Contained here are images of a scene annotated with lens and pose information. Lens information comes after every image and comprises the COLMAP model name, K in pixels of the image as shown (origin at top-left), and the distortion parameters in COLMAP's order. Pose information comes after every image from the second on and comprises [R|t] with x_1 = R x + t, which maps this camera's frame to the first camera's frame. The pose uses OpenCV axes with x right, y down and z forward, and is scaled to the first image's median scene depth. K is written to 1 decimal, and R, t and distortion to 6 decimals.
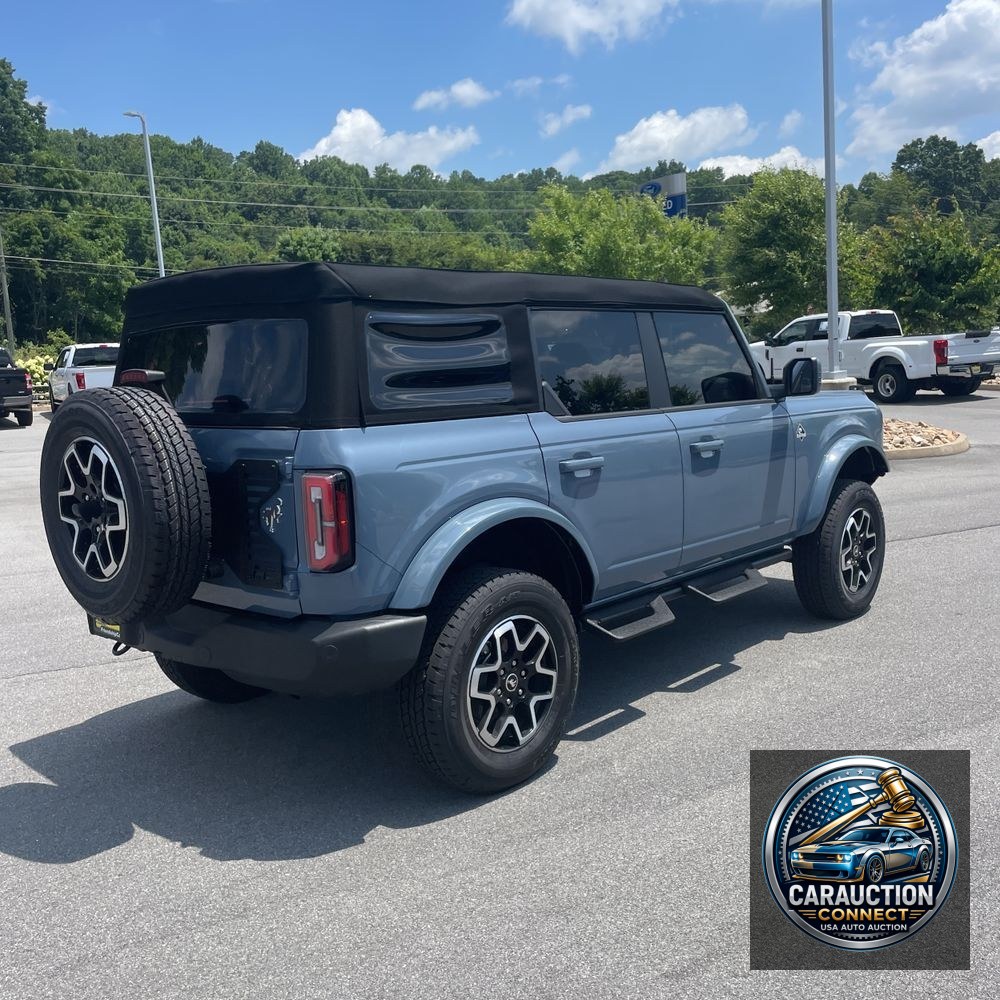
lens RADIAL K [[1017.3, 0, 500.0], [0, 1017.3, 500.0], [0, 0, 1]] dist [0.089146, -0.134613]
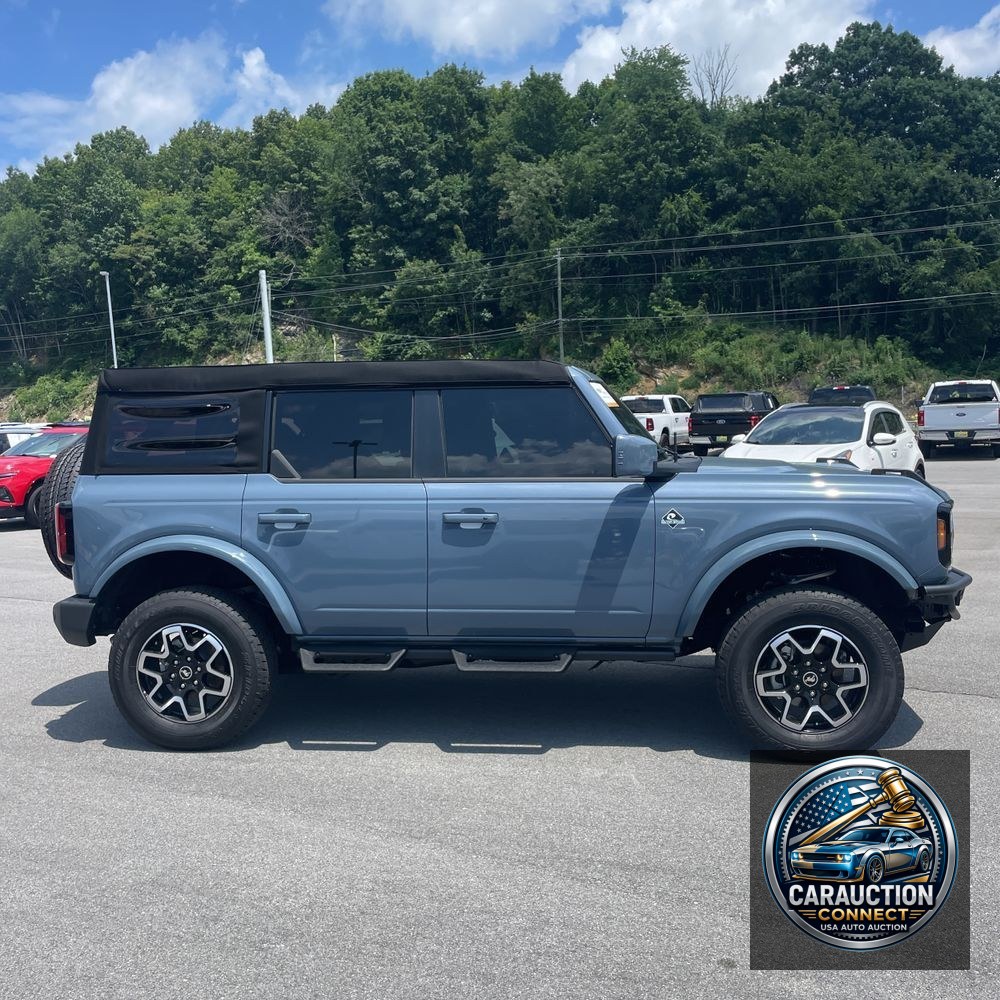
lens RADIAL K [[1017.3, 0, 500.0], [0, 1017.3, 500.0], [0, 0, 1]] dist [0.089146, -0.134613]
pose [[0.563525, 0.085629, -0.821649, 1.095983], [-0.108378, 0.993680, 0.029226, -0.107794], [0.818959, 0.072579, 0.569243, 0.454407]]
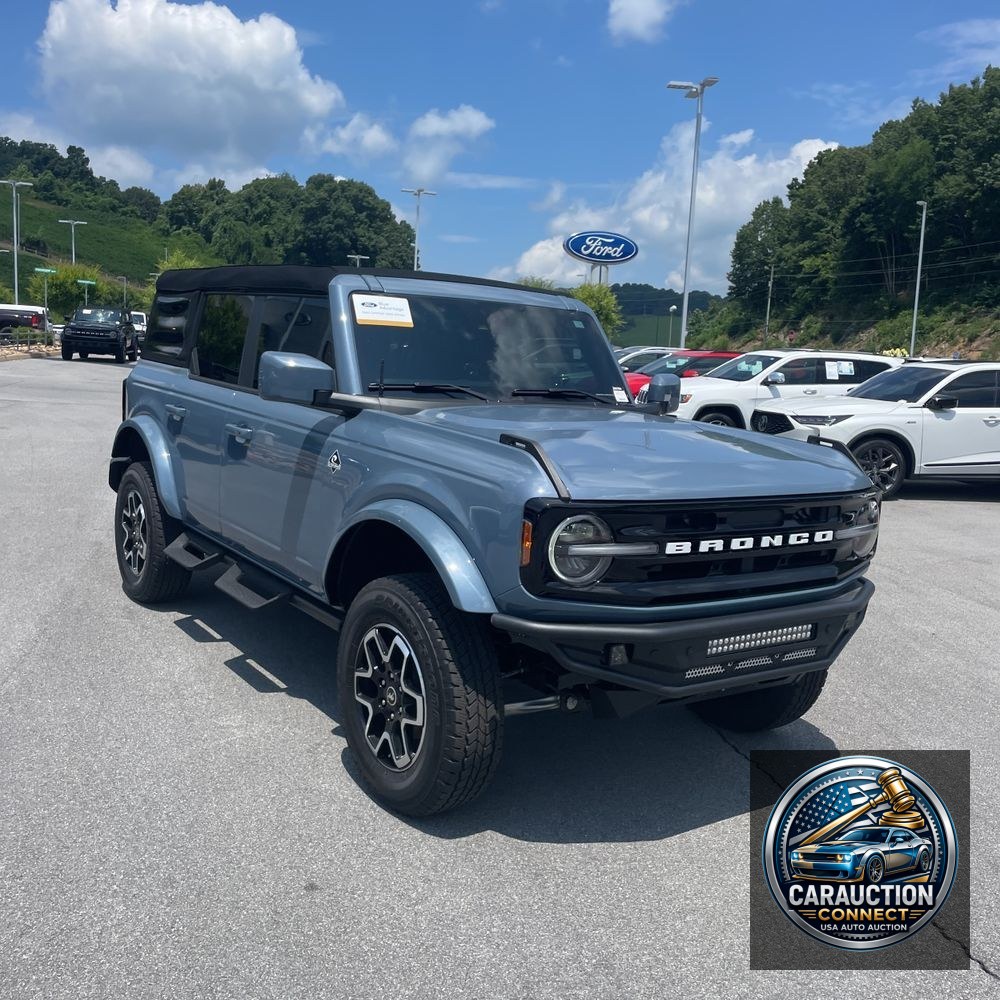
lens RADIAL K [[1017.3, 0, 500.0], [0, 1017.3, 500.0], [0, 0, 1]] dist [0.089146, -0.134613]
pose [[-0.216939, 0.171475, -0.961007, 1.141152], [-0.186622, 0.959009, 0.213247, -0.254064], [0.958180, 0.225606, -0.176045, 1.471952]]
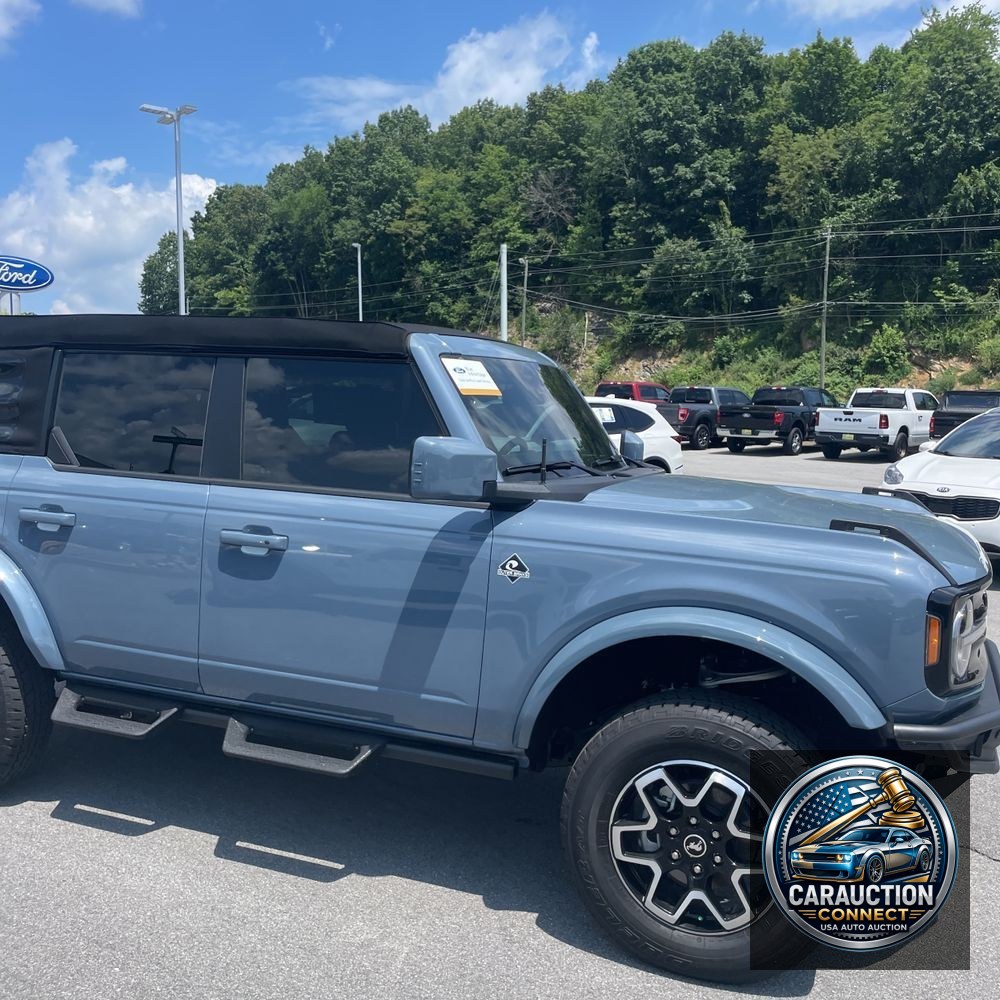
lens RADIAL K [[1017.3, 0, 500.0], [0, 1017.3, 500.0], [0, 0, 1]] dist [0.089146, -0.134613]
pose [[0.334492, 0.137543, -0.932307, 0.973797], [-0.171863, 0.981605, 0.083156, -0.178035], [0.926595, 0.132414, 0.351977, 0.932548]]
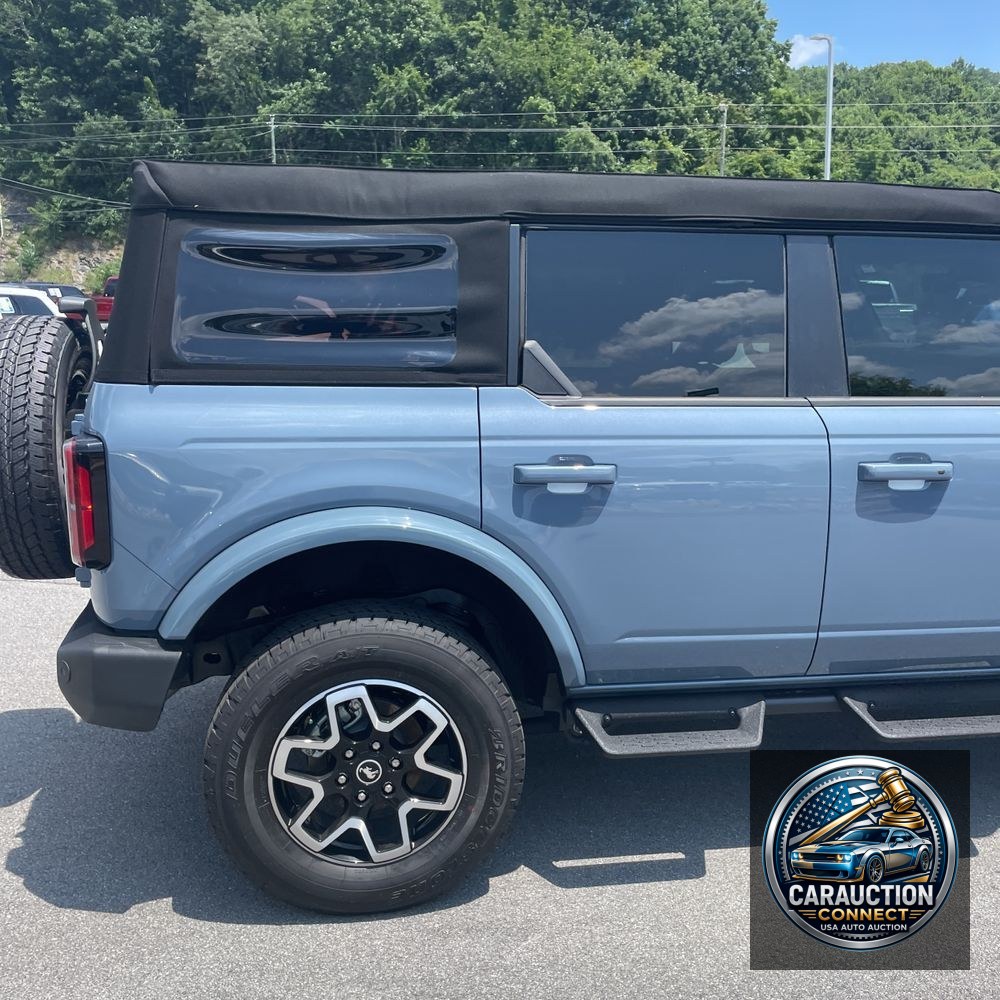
lens RADIAL K [[1017.3, 0, 500.0], [0, 1017.3, 500.0], [0, 0, 1]] dist [0.089146, -0.134613]
pose [[0.780115, 0.156145, -0.605837, 0.389597], [-0.120493, 0.987724, 0.099415, -0.068854], [0.613923, -0.004556, 0.789353, 0.415089]]
